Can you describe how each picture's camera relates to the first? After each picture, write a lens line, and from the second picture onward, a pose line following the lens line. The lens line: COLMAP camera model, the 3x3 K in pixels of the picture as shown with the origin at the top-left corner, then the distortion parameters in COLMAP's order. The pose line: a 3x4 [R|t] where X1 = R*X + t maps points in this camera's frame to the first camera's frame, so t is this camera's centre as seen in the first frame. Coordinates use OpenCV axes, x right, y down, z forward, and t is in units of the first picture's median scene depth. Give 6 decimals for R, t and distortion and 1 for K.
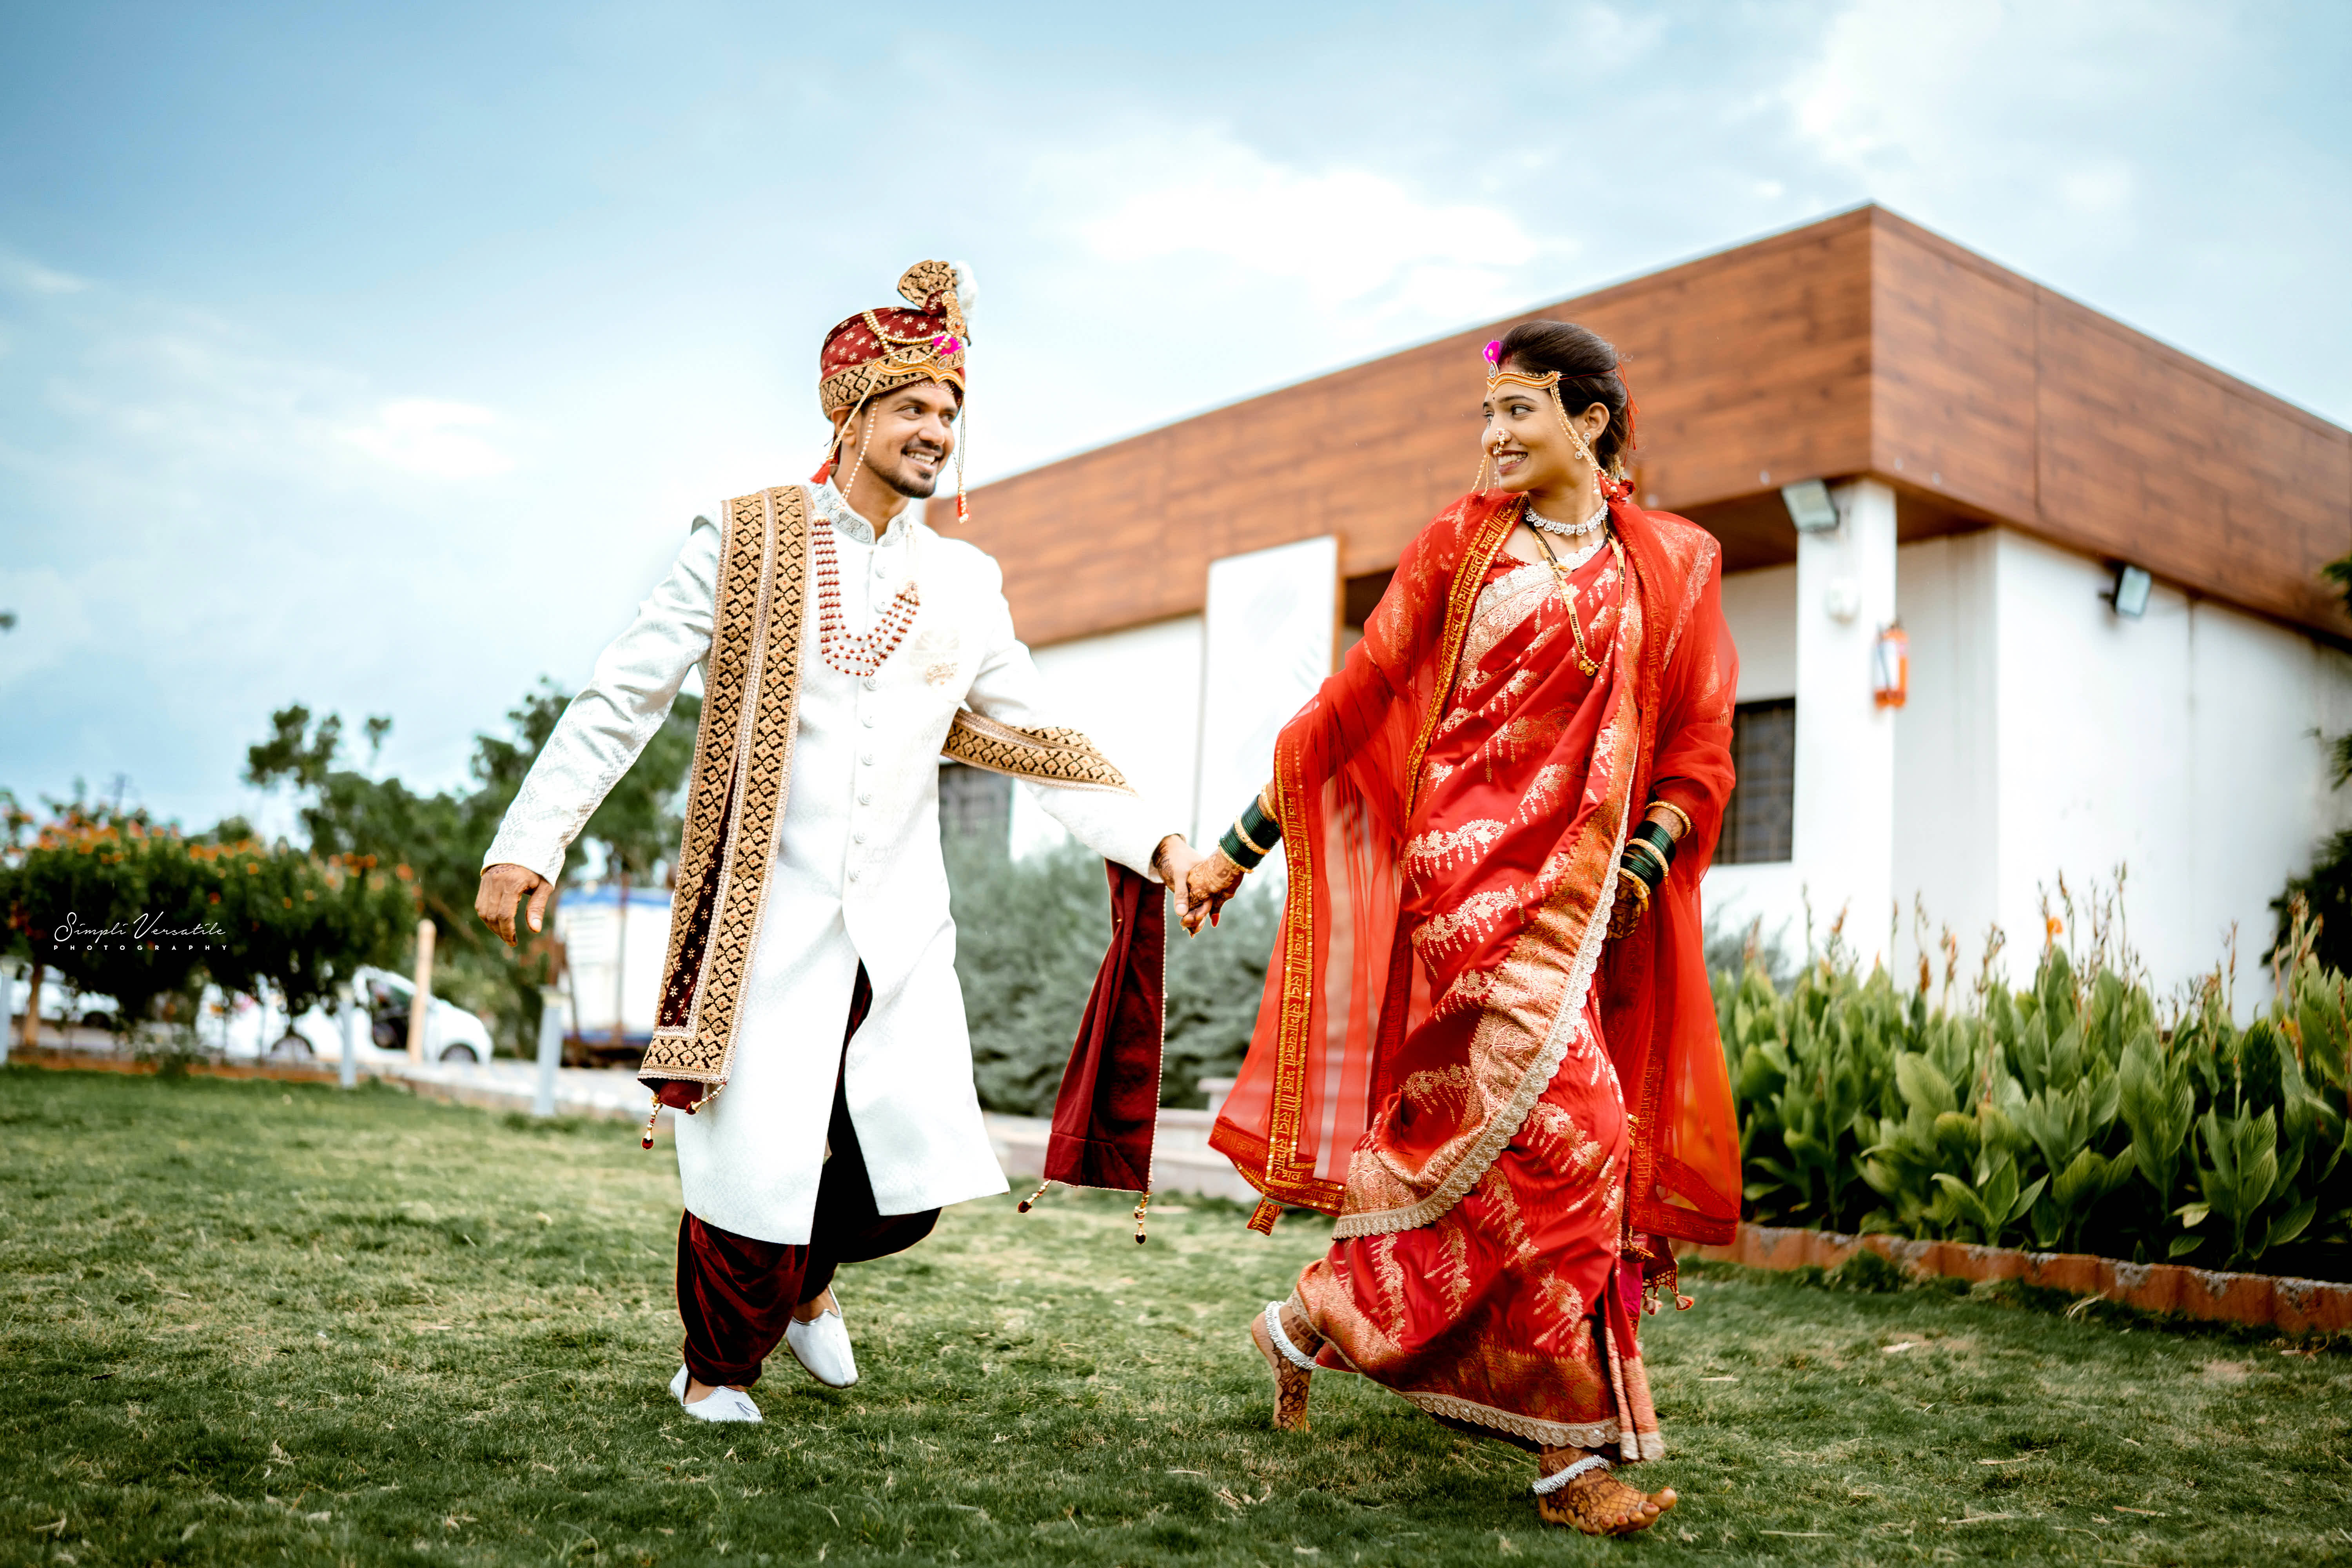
lens RADIAL K [[2253.6, 0, 1171.5], [0, 2253.6, 754.8], [0, 0, 1]] dist [-0.203585, 0.261098]
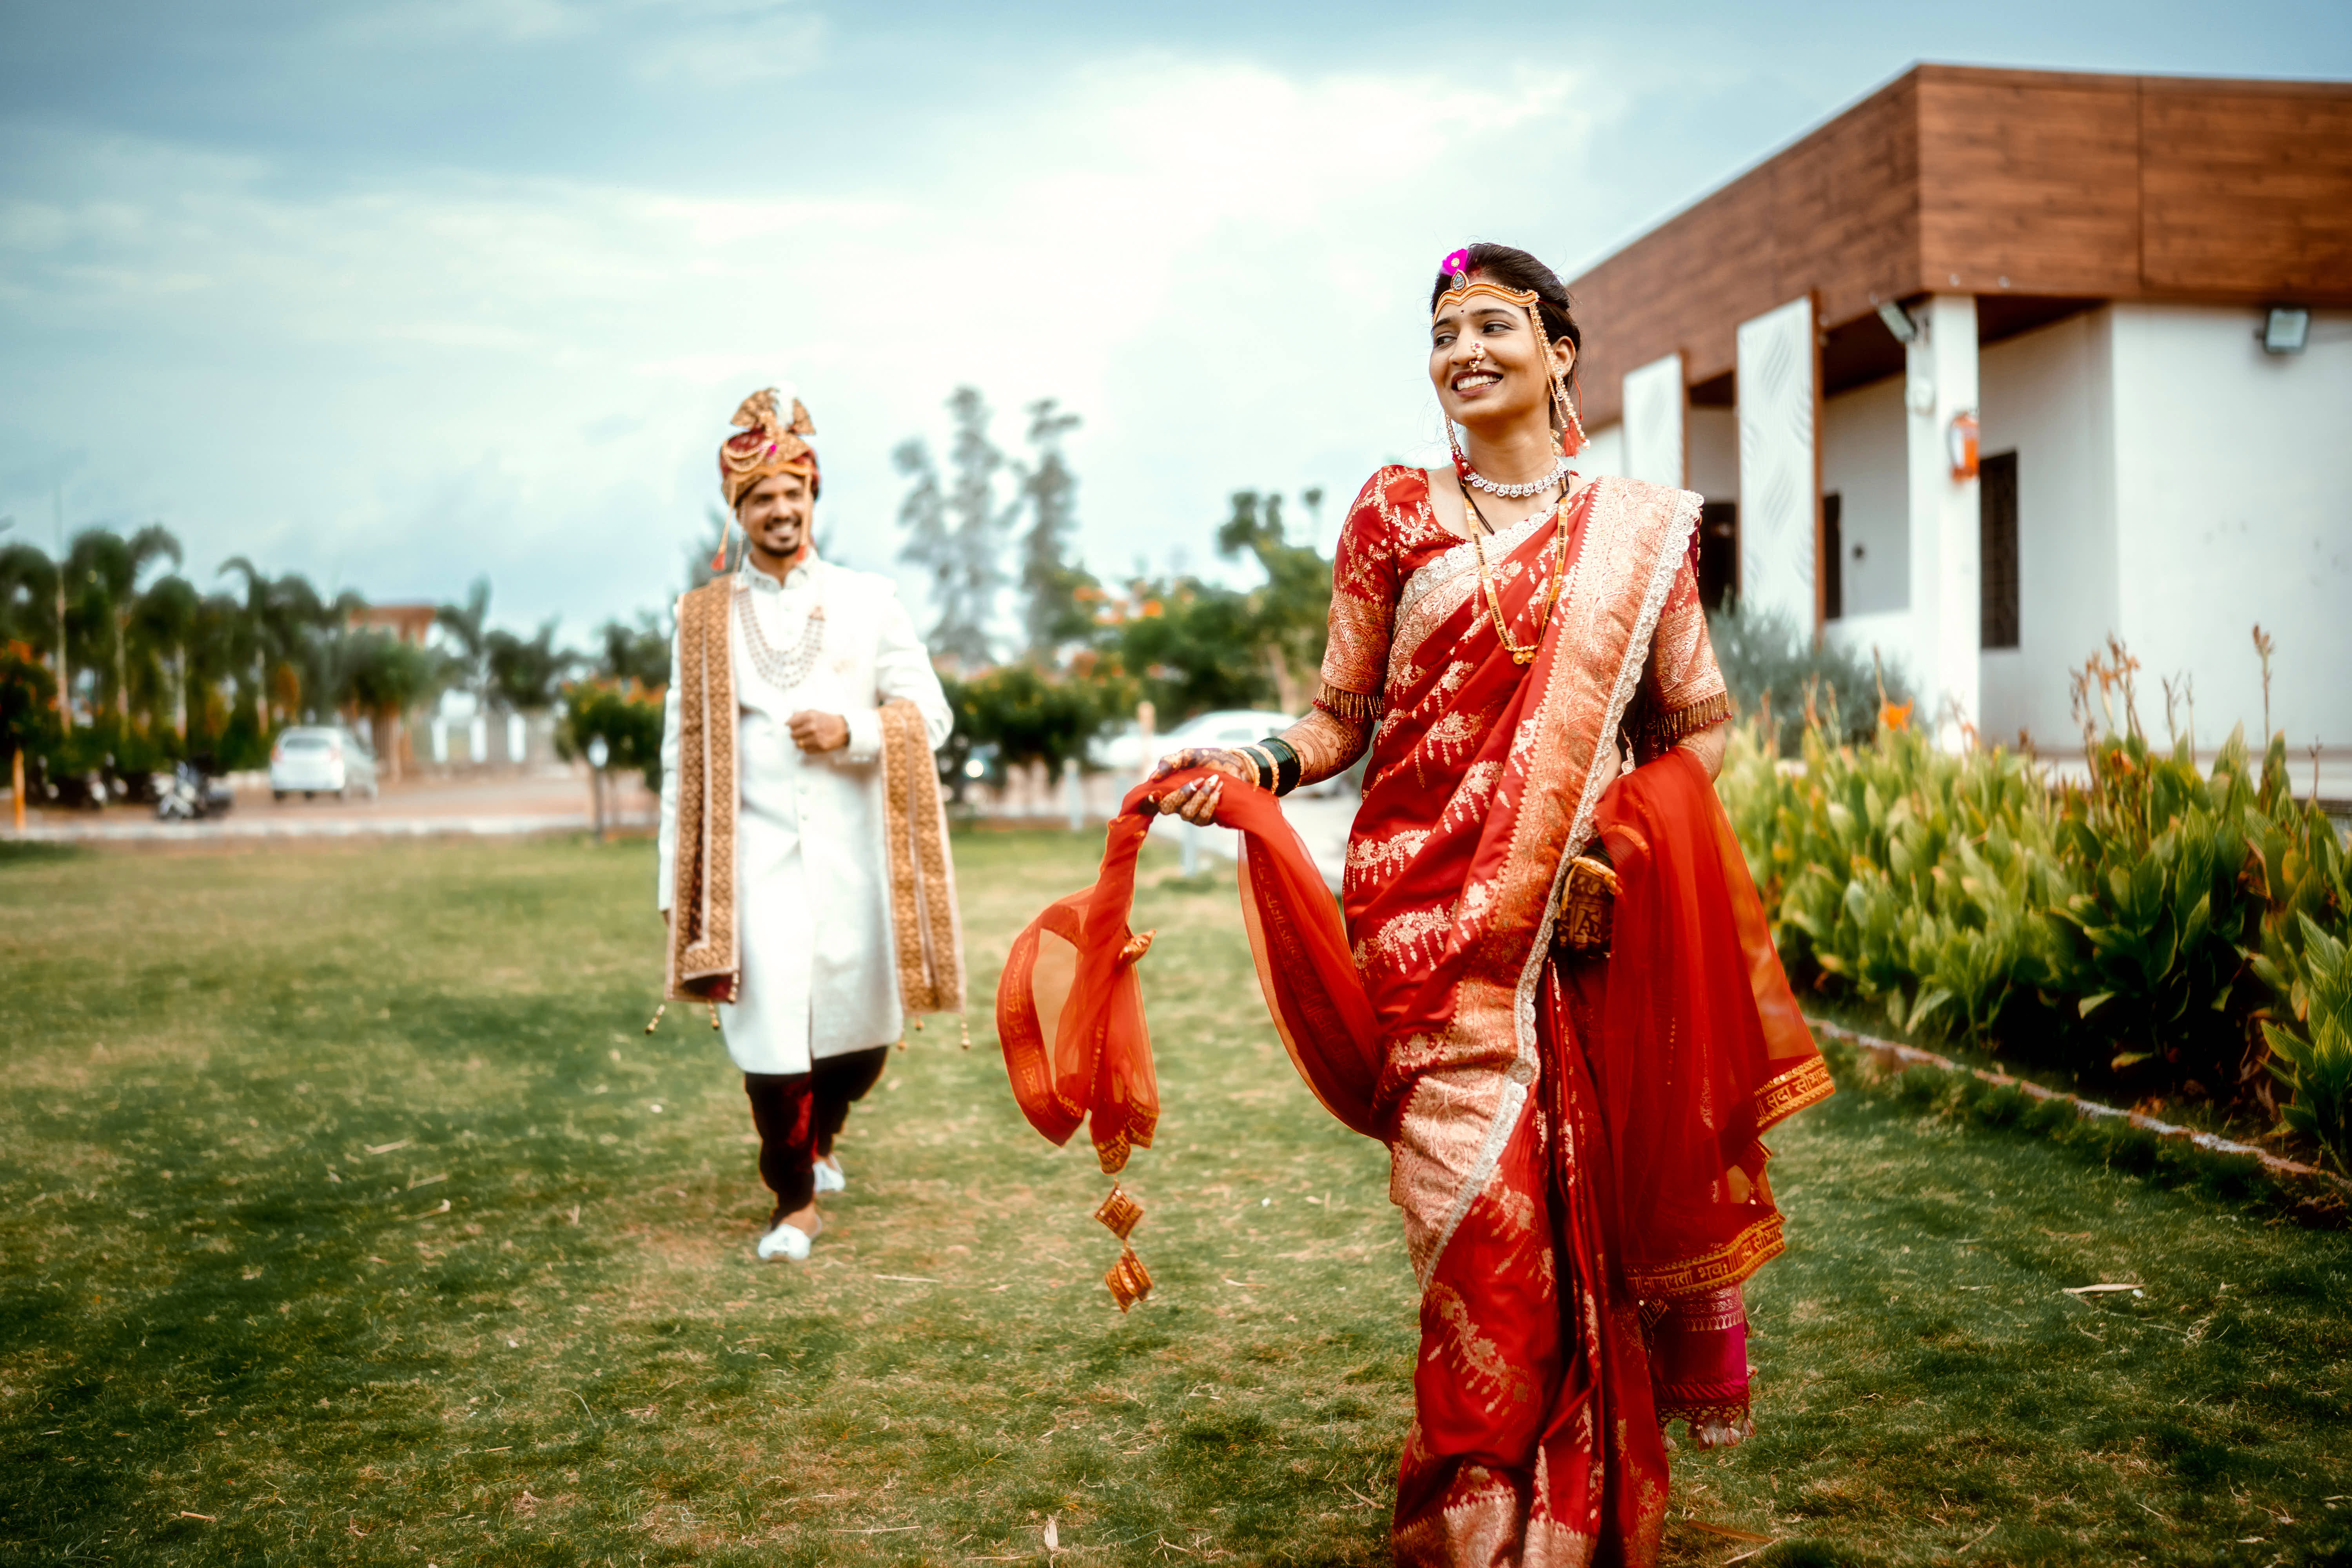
lens RADIAL K [[2284.8, 0, 1150.7], [0, 2284.8, 795.6], [0, 0, 1]] dist [-0.167829, 0.177629]
pose [[0.865975, -0.054380, -0.497123, 0.485342], [0.131830, 0.983732, 0.122035, -0.054494], [0.482399, -0.171215, 0.859056, -0.284267]]
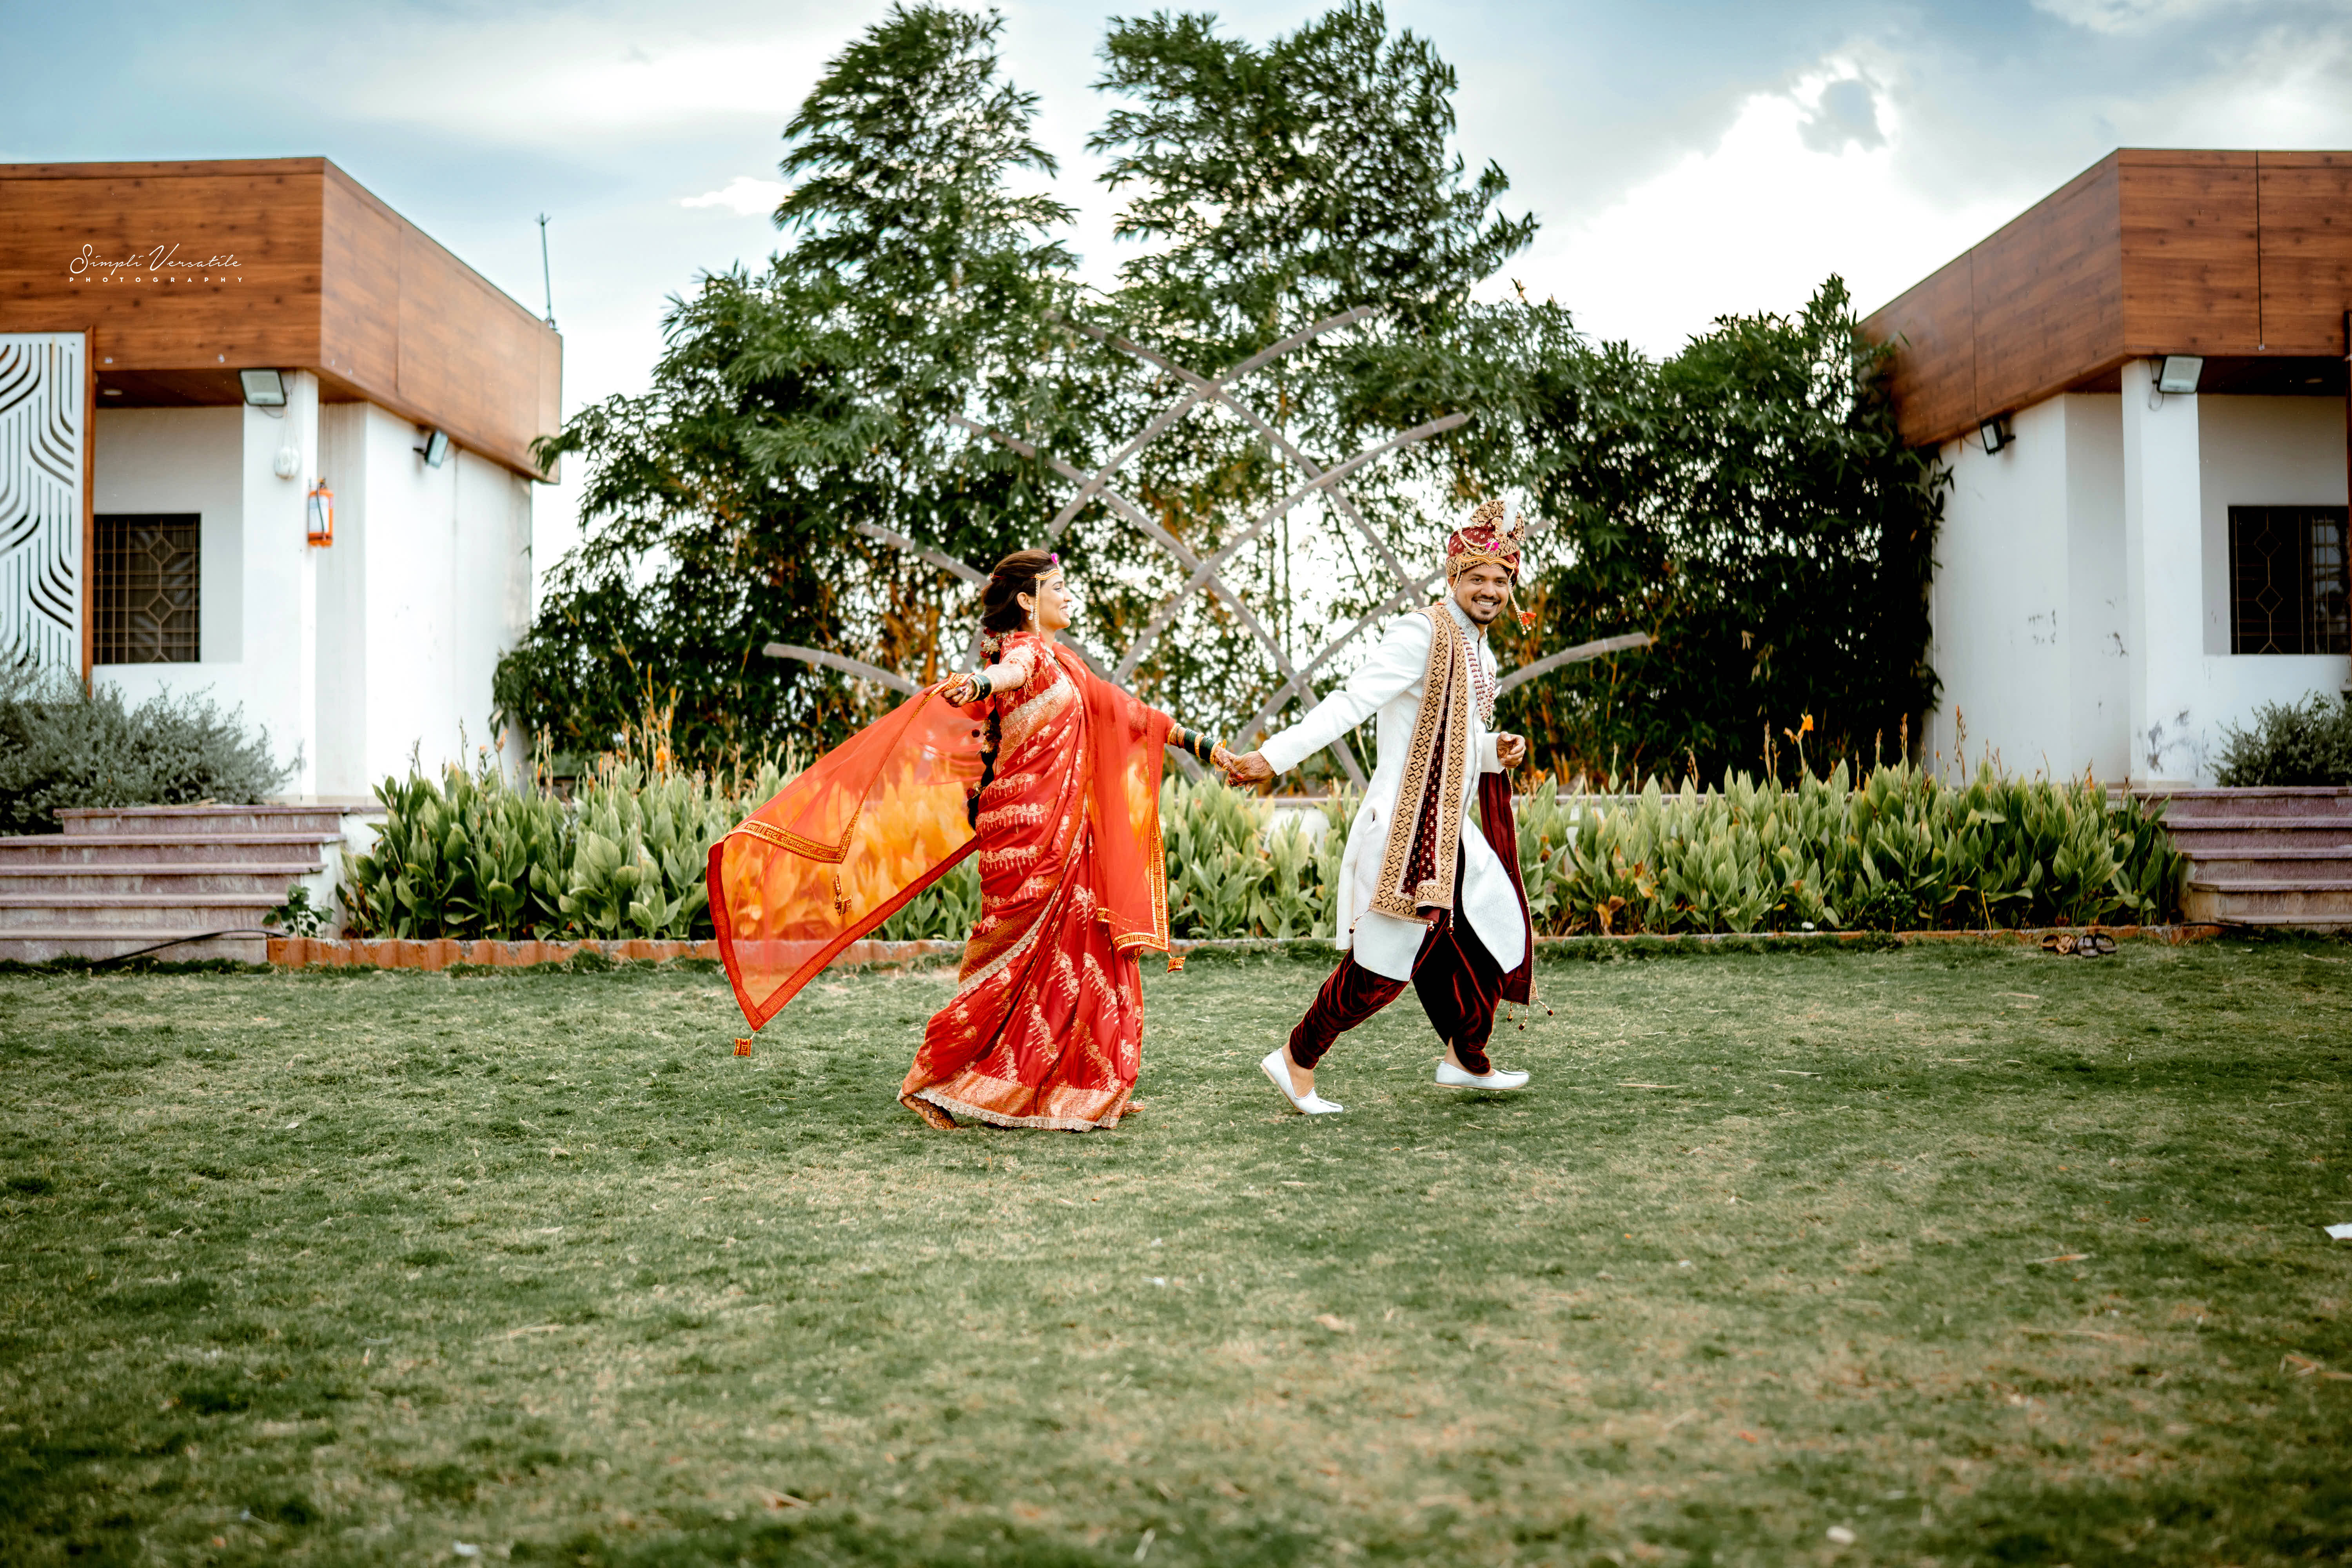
lens RADIAL K [[2284.8, 0, 1150.7], [0, 2284.8, 795.6], [0, 0, 1]] dist [-0.167829, 0.177629]
pose [[0.600888, -0.064838, 0.796699, -0.410673], [-0.074080, 0.987898, 0.136271, -0.084362], [-0.795893, -0.140903, 0.588813, -0.192255]]
